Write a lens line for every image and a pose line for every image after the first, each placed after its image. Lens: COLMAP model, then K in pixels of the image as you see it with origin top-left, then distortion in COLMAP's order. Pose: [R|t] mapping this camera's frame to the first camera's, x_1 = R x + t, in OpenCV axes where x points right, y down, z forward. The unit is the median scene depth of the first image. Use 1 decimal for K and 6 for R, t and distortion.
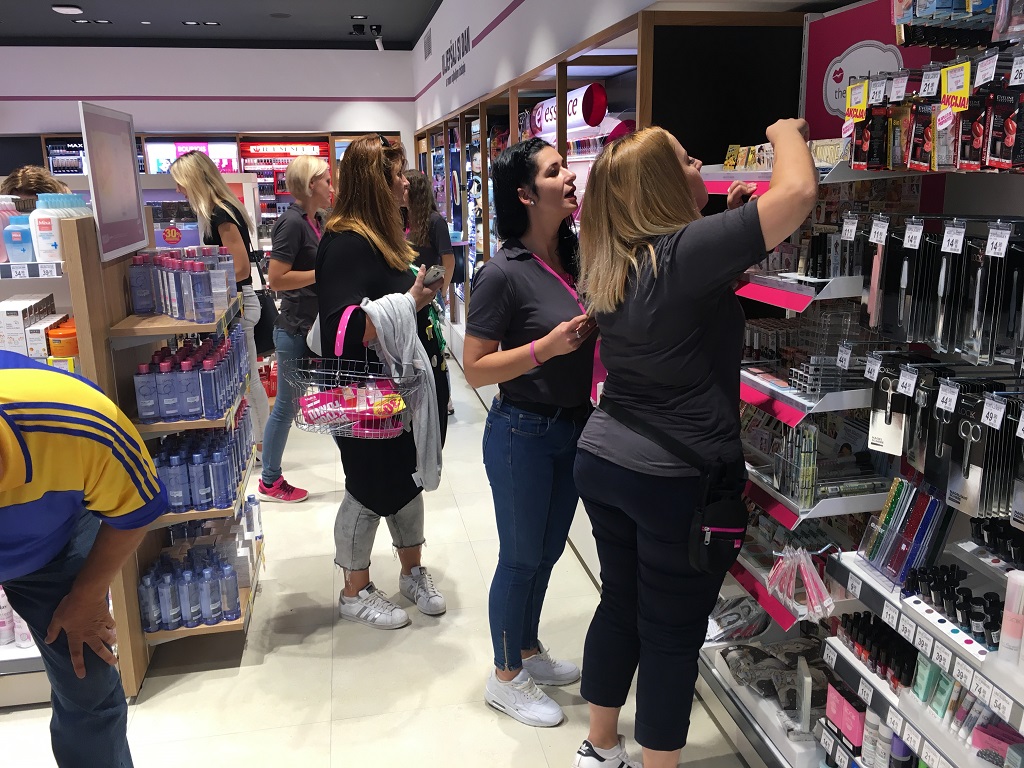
lens RADIAL K [[865.1, 0, 512.0], [0, 865.1, 384.0], [0, 0, 1]] dist [0.100867, -0.140464]
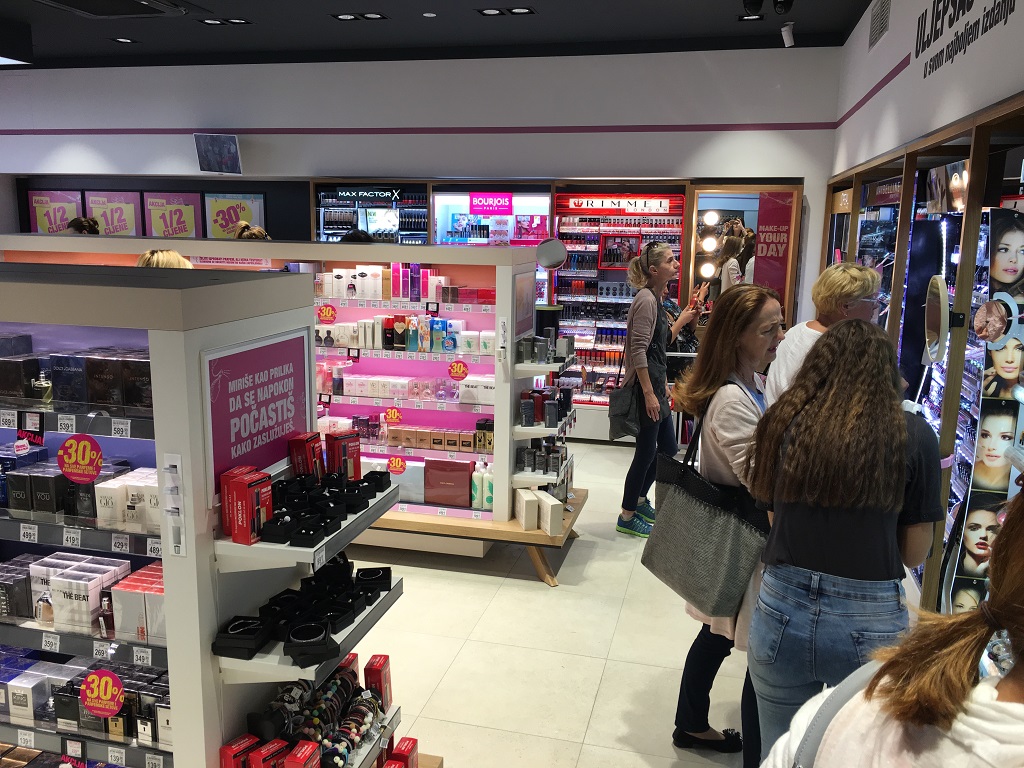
lens RADIAL K [[865.1, 0, 512.0], [0, 865.1, 384.0], [0, 0, 1]] dist [0.100867, -0.140464]
pose [[0.905231, 0.110674, -0.410254, -0.047145], [-0.130885, 0.991166, -0.021412, -0.110003], [0.404260, 0.073079, 0.911720, 0.382329]]
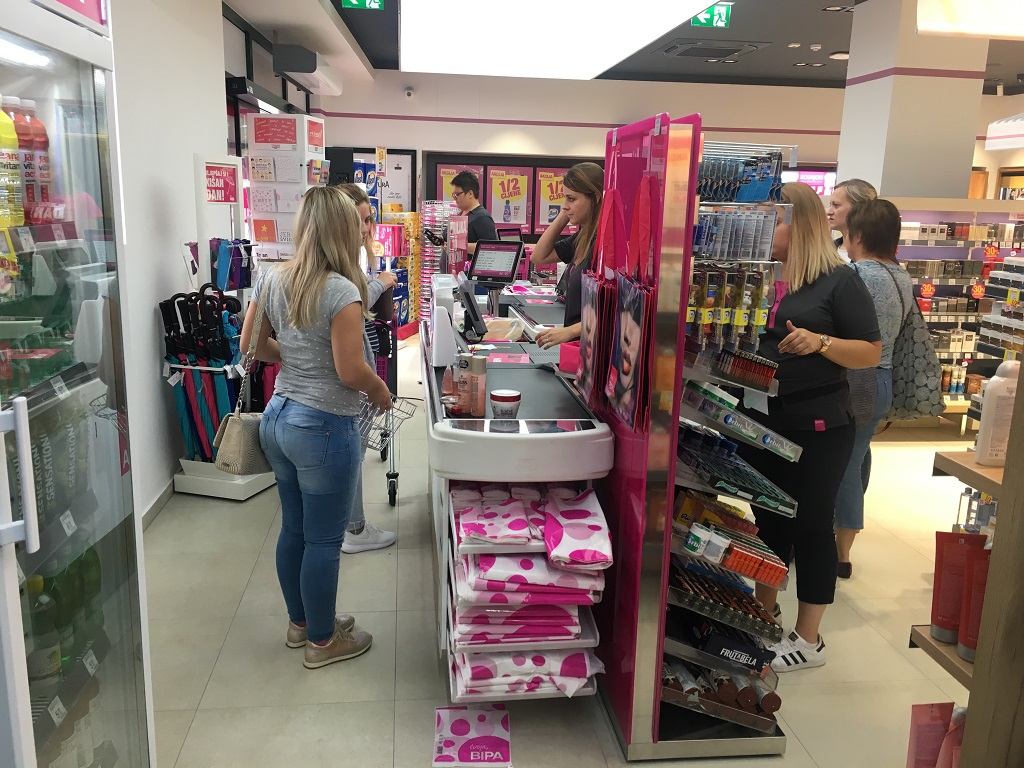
lens RADIAL K [[865.1, 0, 512.0], [0, 865.1, 384.0], [0, 0, 1]] dist [0.100867, -0.140464]
pose [[0.996237, 0.060904, -0.061657, -0.664182], [-0.062530, 0.997735, -0.024794, 0.045466], [0.060007, 0.028556, 0.997789, -0.124324]]
